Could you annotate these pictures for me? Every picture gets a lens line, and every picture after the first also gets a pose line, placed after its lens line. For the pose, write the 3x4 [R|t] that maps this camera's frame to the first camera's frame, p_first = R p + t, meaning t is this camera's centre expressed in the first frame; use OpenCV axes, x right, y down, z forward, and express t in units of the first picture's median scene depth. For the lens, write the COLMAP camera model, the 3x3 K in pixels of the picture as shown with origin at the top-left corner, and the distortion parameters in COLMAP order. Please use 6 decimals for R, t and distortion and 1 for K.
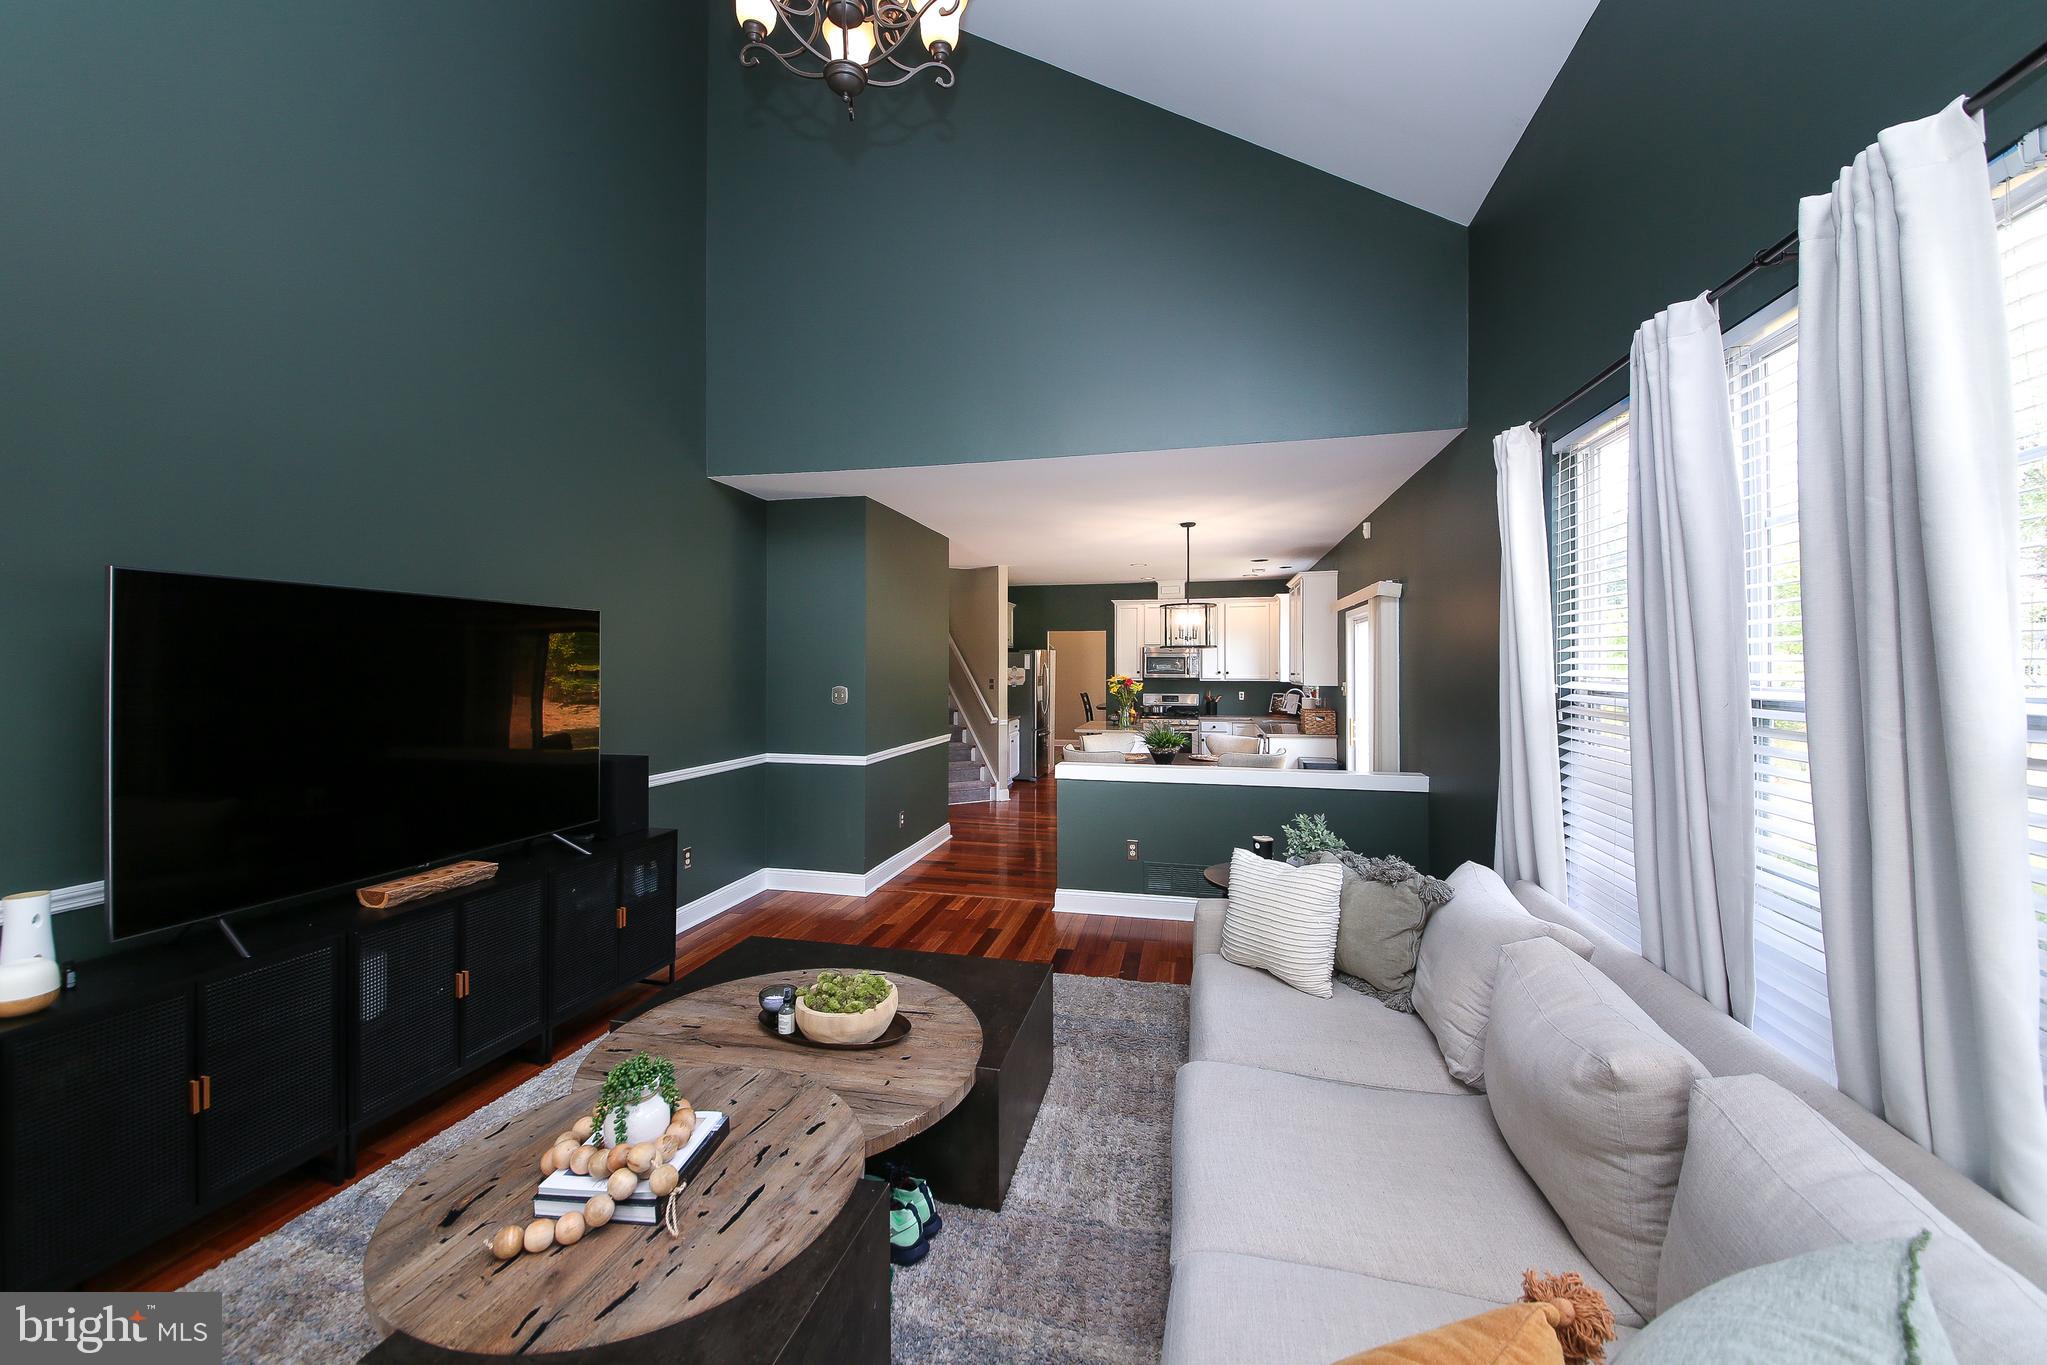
lens RADIAL K [[812.4, 0, 1026.4], [0, 812.4, 676.1], [0, 0, 1]] dist [0.013090, -0.002633]
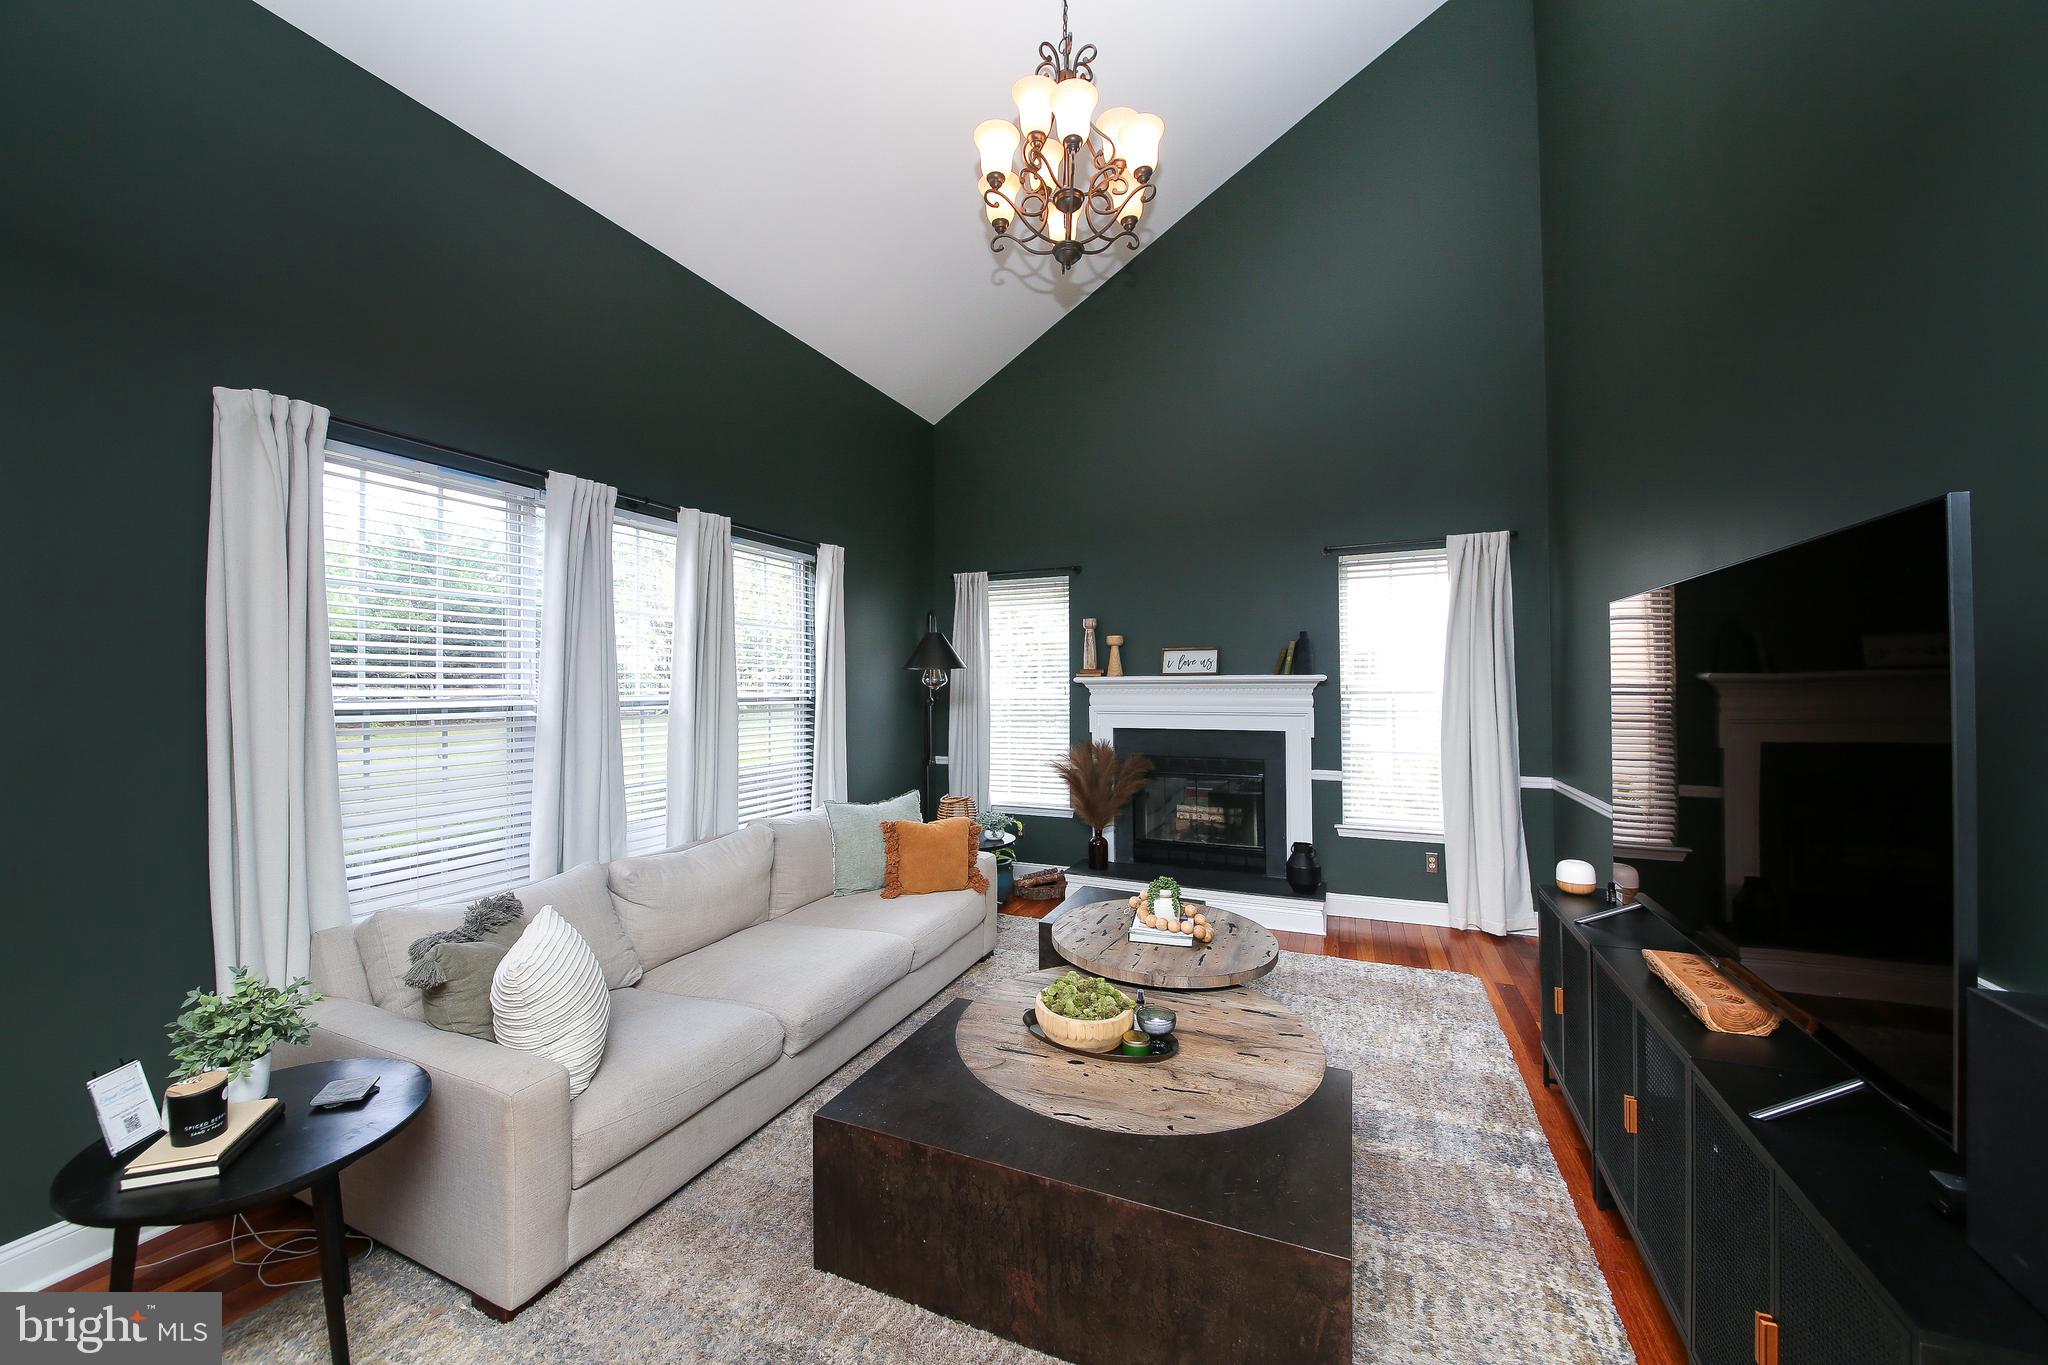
lens RADIAL K [[775.5, 0, 1006.5], [0, 775.5, 676.9], [0, 0, 1]] dist [0.014127, -0.001928]
pose [[-0.981487, 0.005001, 0.191461, -0.284585], [0.005247, 0.999986, 0.000779, -0.013342], [-0.191455, 0.001769, -0.981500, 1.797435]]
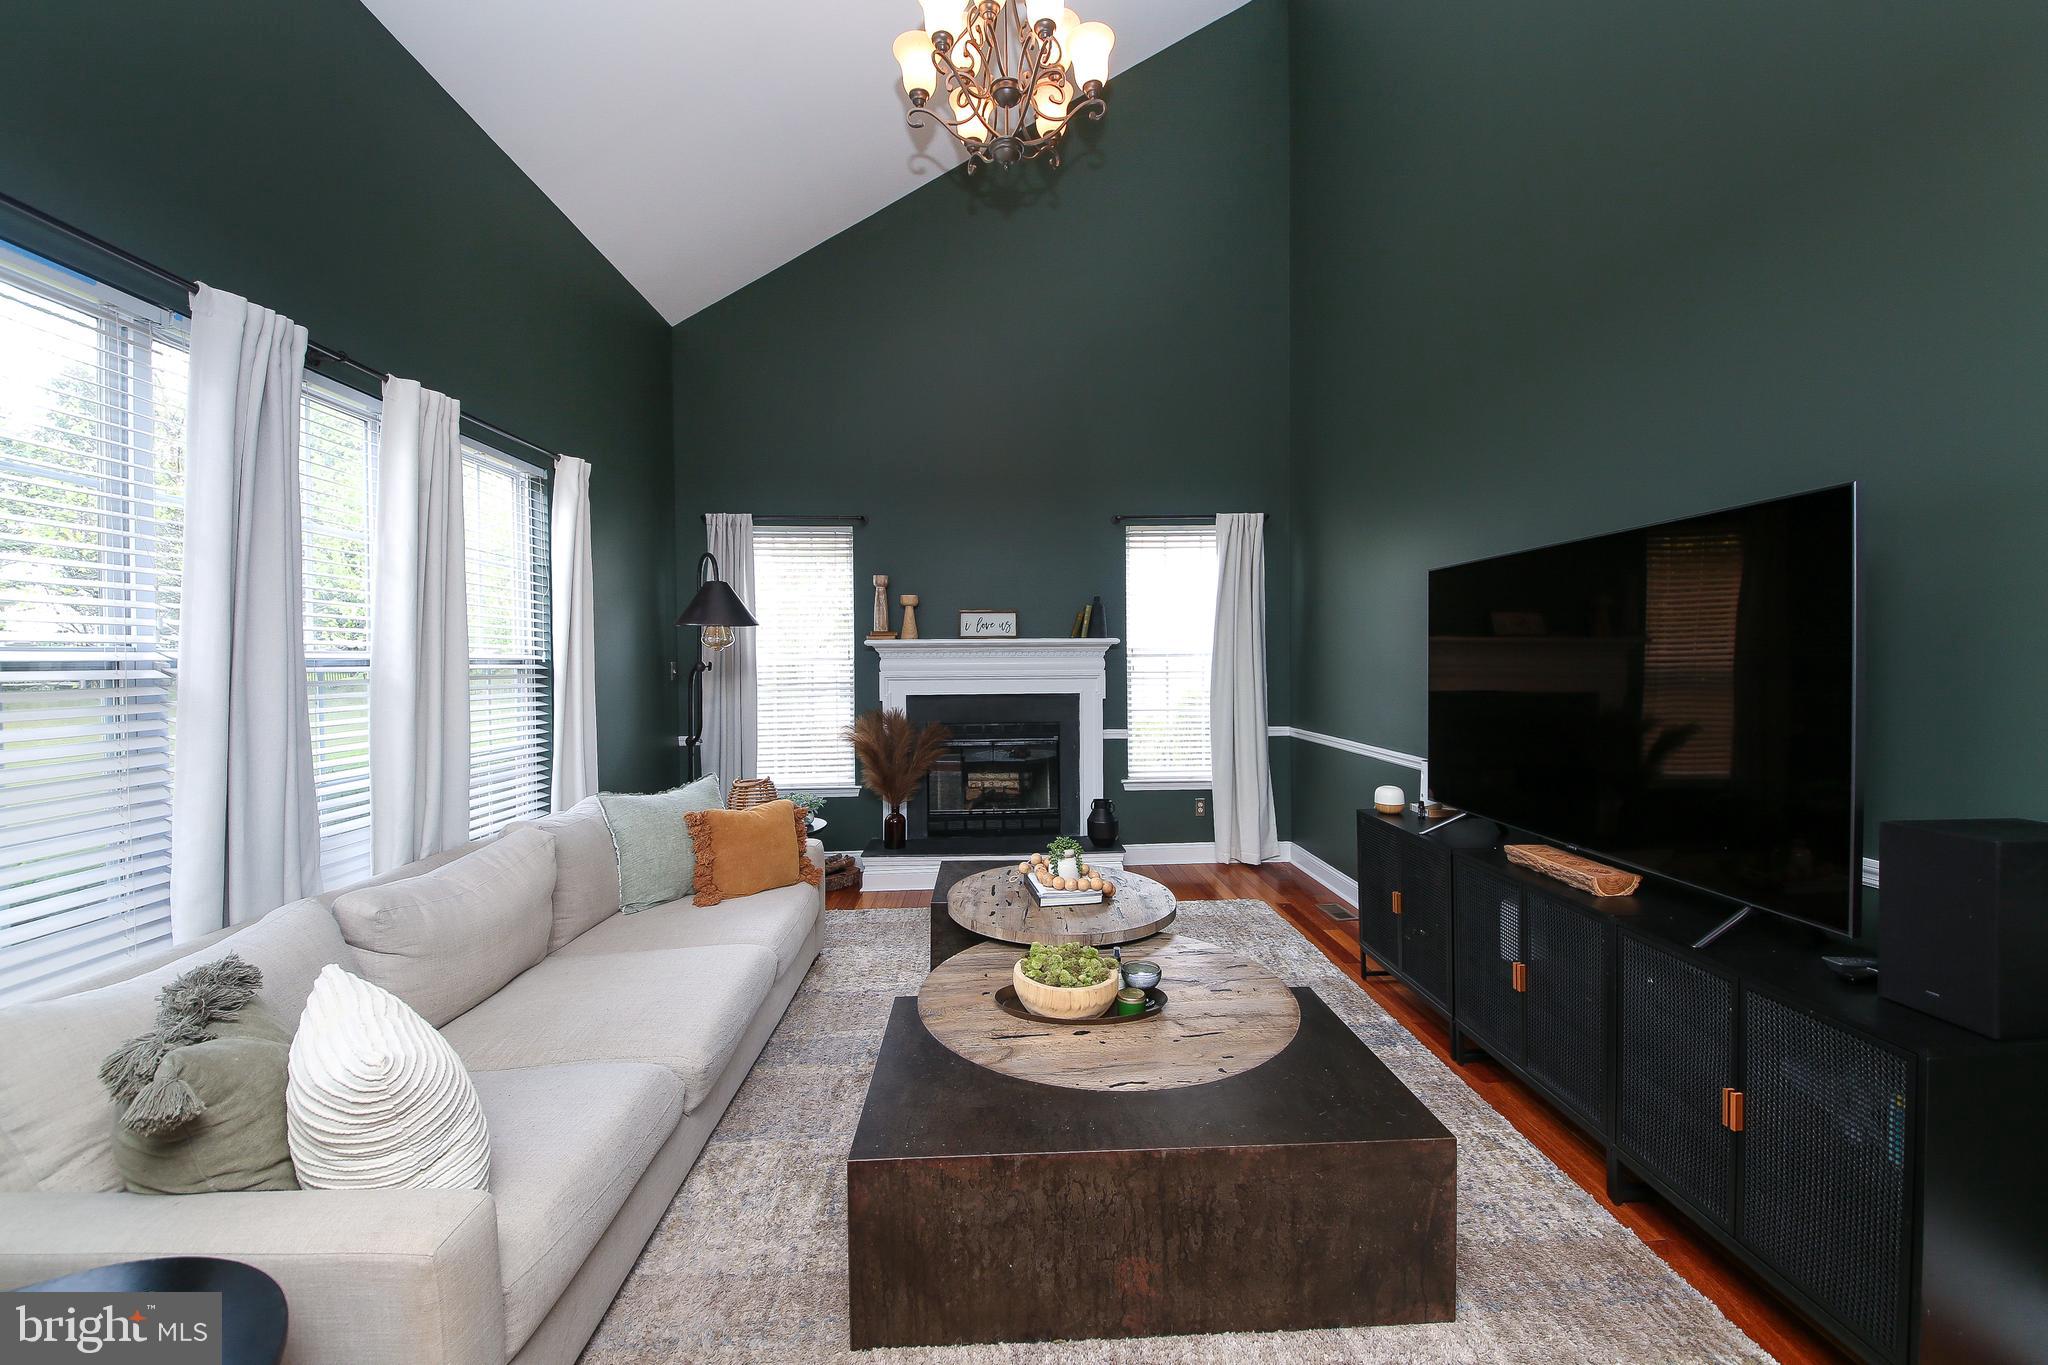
lens RADIAL K [[812.8, 0, 1041.3], [0, 812.8, 664.2], [0, 0, 1]] dist [0.013090, -0.002633]
pose [[-0.963233, 0.006077, -0.268598, 0.056232], [0.001453, 0.999847, 0.017411, 0.017195], [0.268663, 0.016381, -0.963095, 1.733504]]
